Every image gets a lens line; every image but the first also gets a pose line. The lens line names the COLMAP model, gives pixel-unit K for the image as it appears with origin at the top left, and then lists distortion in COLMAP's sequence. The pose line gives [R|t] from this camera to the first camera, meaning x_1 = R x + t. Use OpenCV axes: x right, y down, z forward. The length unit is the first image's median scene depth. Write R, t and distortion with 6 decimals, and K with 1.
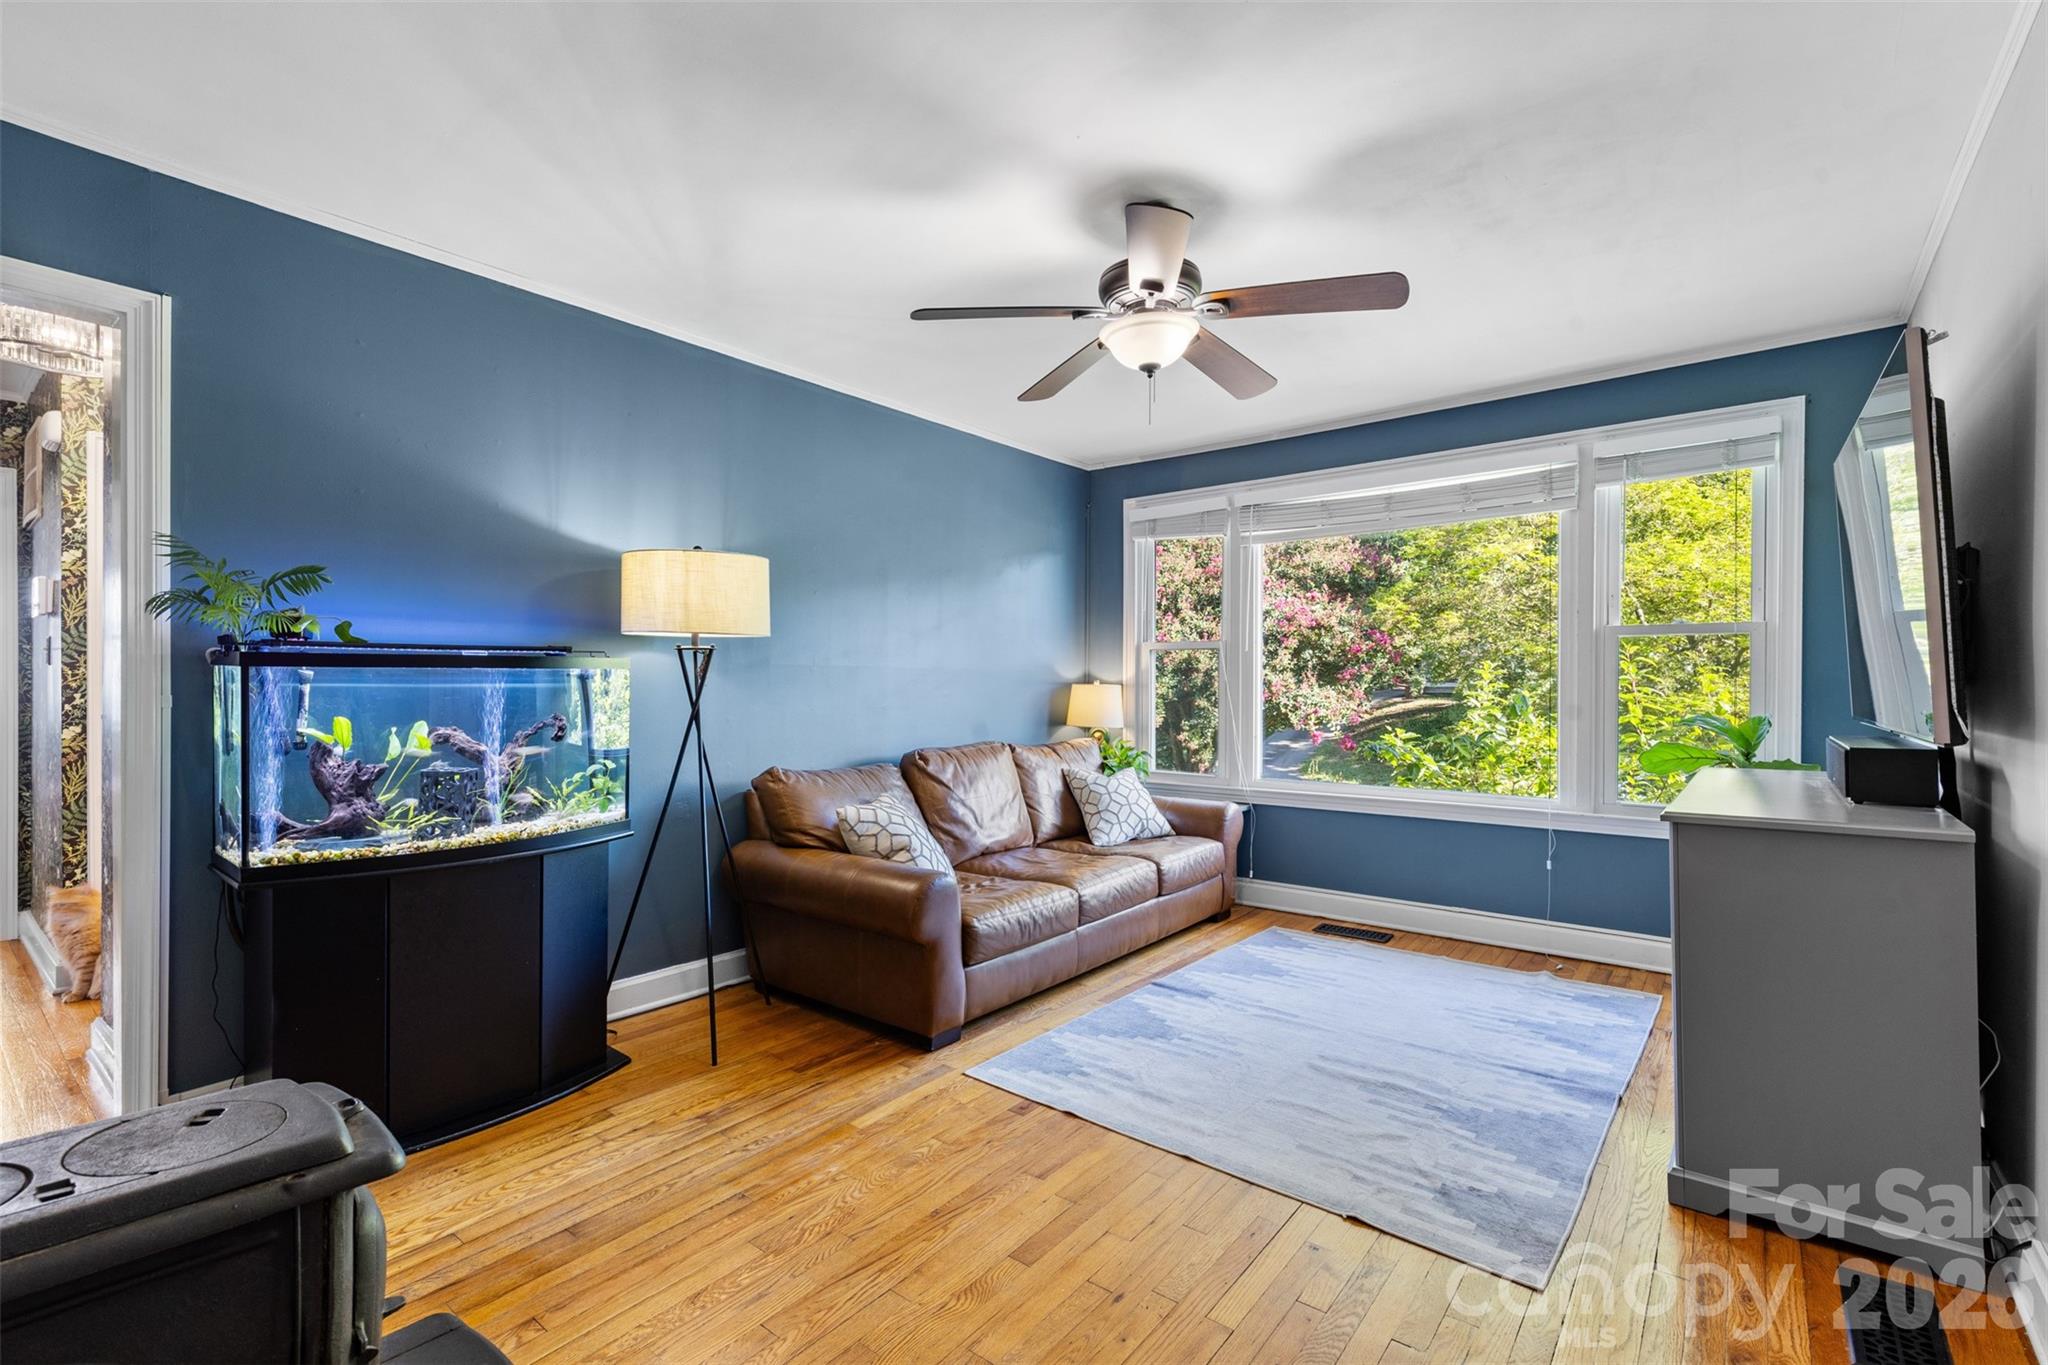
lens RADIAL K [[932.5, 0, 1030.8], [0, 932.5, 681.8], [0, 0, 1]] dist [0.004491, -0.000043]
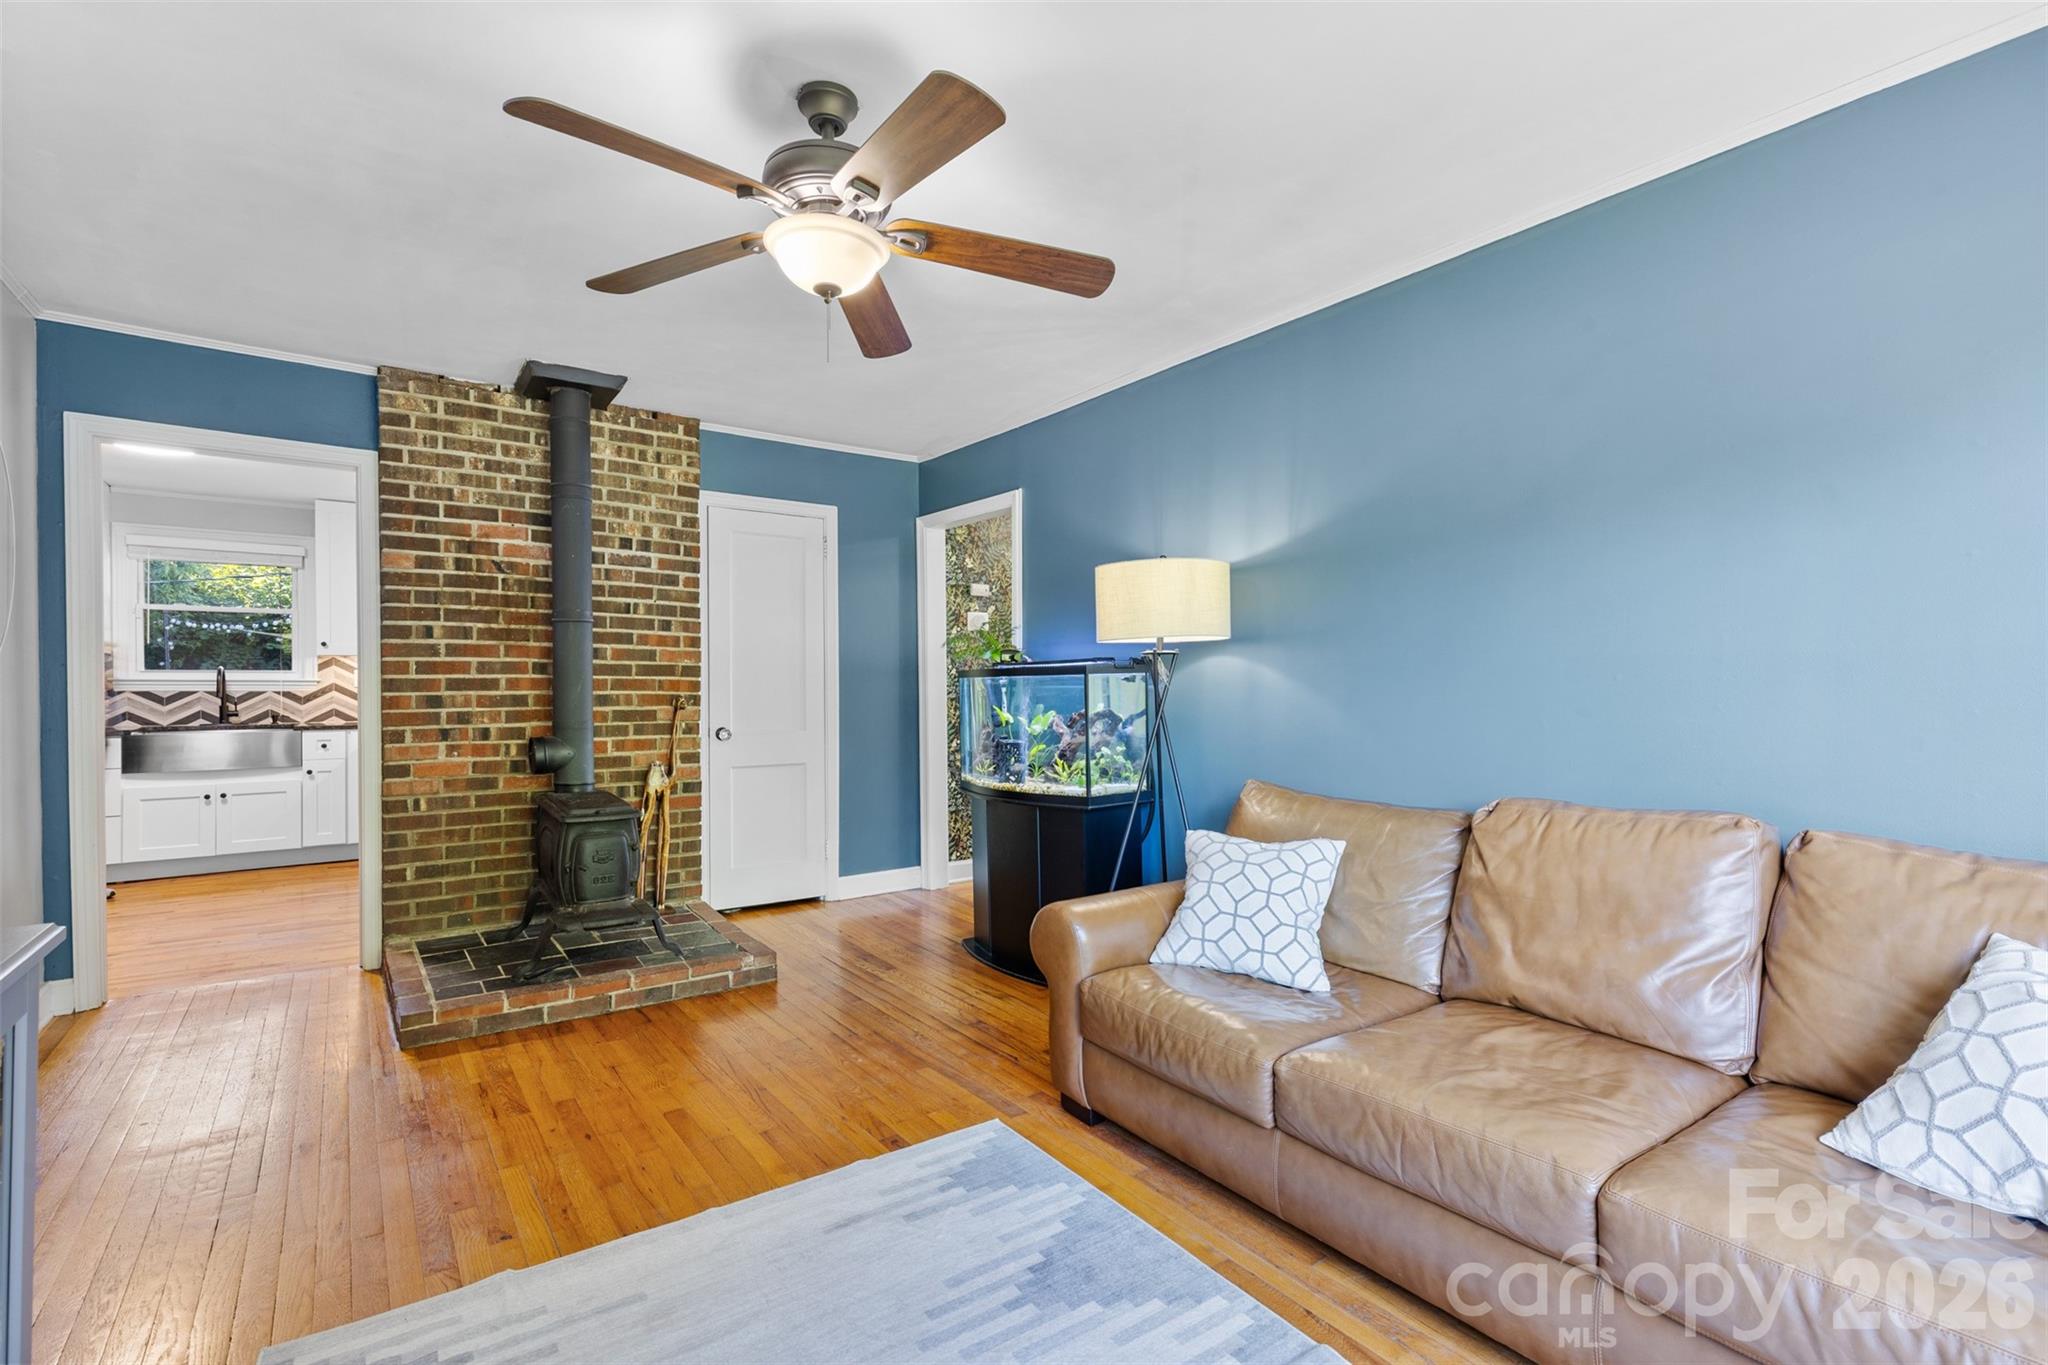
lens RADIAL K [[932.5, 0, 1021.4], [0, 932.5, 689.2], [0, 0, 1]] dist [0.004491, -0.000043]
pose [[-0.279282, 0.000343, -0.960209, 0.879258], [0.000068, 1.000000, 0.000337, 0.005025], [0.960209, 0.000029, -0.279282, 1.429085]]
